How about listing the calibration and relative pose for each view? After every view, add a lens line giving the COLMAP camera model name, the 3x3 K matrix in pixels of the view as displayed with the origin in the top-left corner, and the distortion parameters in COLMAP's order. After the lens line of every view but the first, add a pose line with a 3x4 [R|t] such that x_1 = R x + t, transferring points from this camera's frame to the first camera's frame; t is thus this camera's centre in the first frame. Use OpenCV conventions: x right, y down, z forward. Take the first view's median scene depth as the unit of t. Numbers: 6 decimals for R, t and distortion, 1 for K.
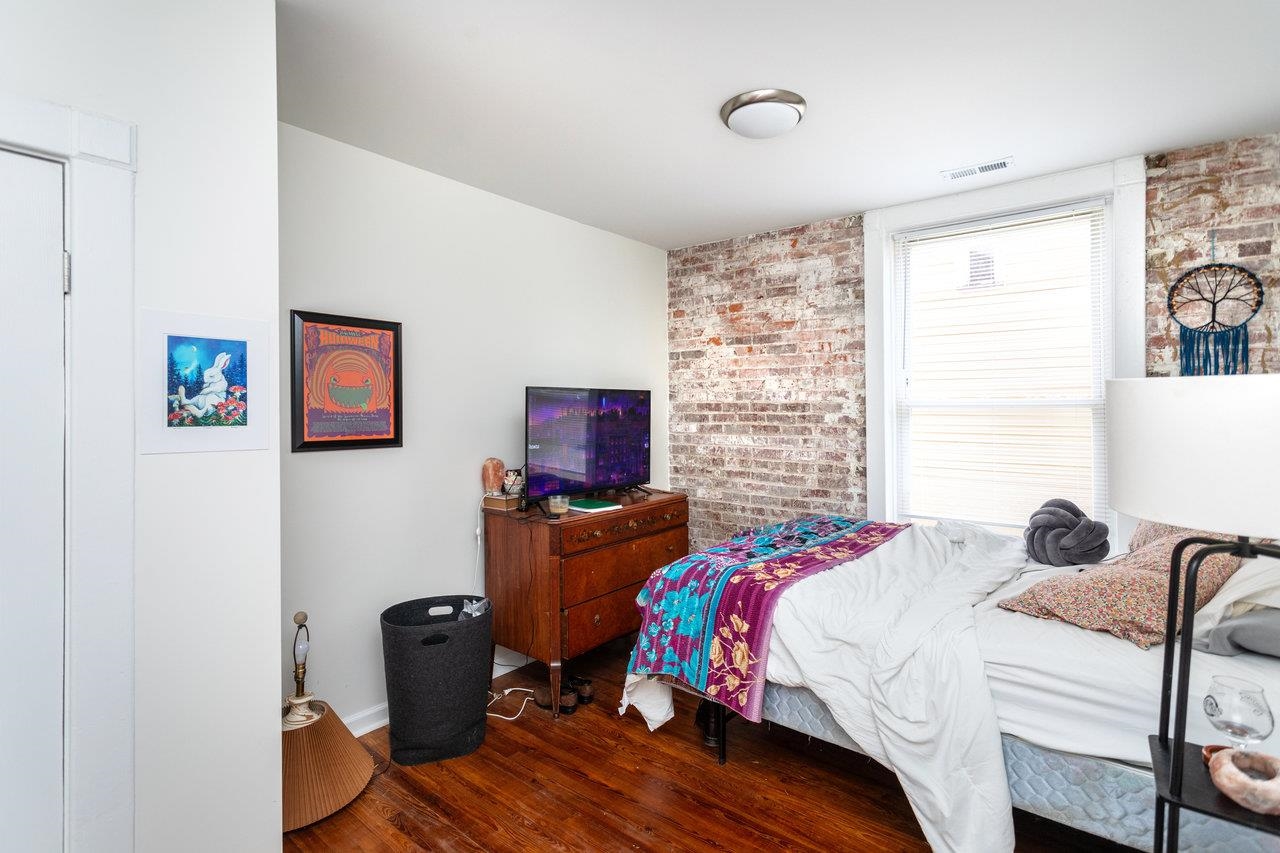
lens RADIAL K [[609.4, 0, 641.4], [0, 609.4, 426.5], [0, 0, 1]] dist [-0.001573, 0.002465]
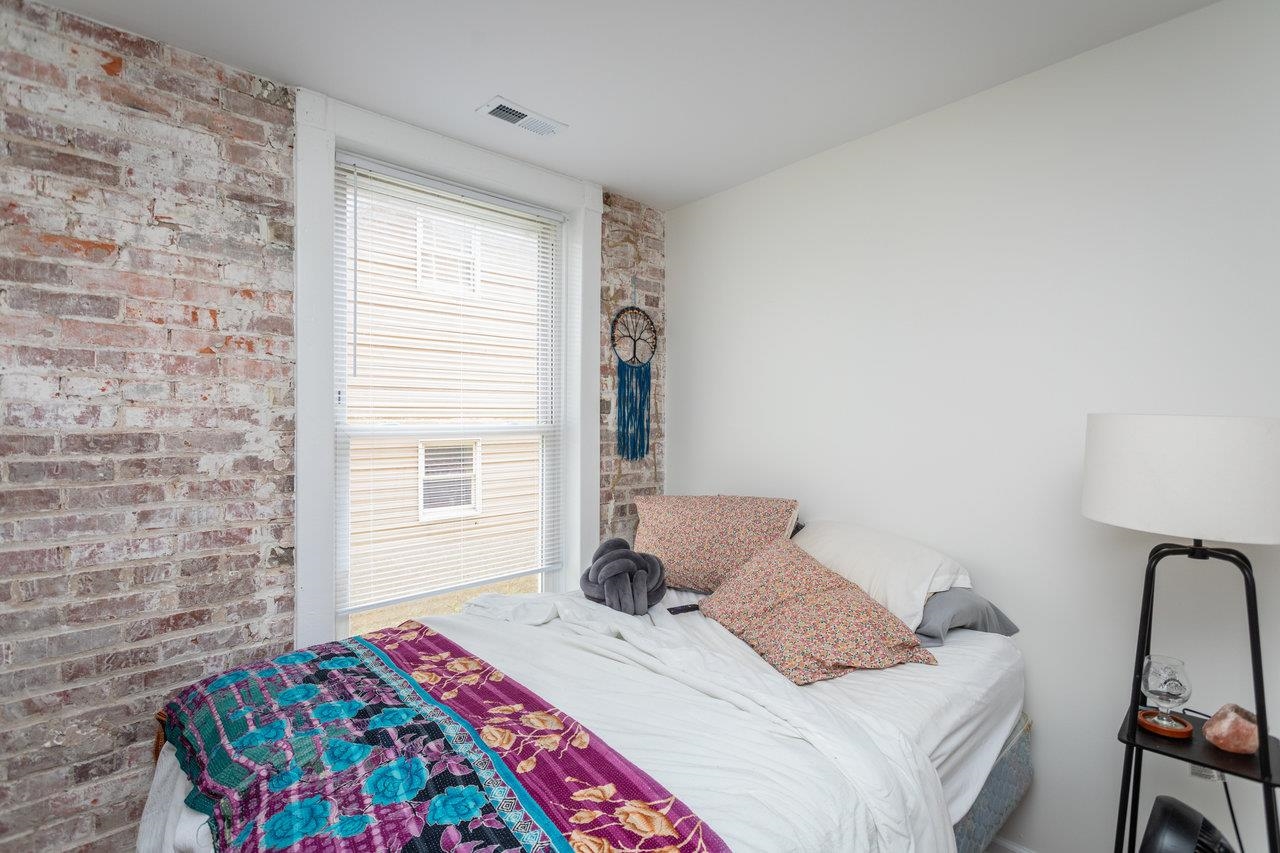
lens RADIAL K [[609.4, 0, 637.4], [0, 609.4, 426.7], [0, 0, 1]] dist [-0.001573, 0.002465]
pose [[0.132019, -0.011840, 0.991177, -0.138487], [0.033163, 0.999422, 0.007521, -0.035927], [-0.990692, 0.031877, 0.132335, 0.602034]]
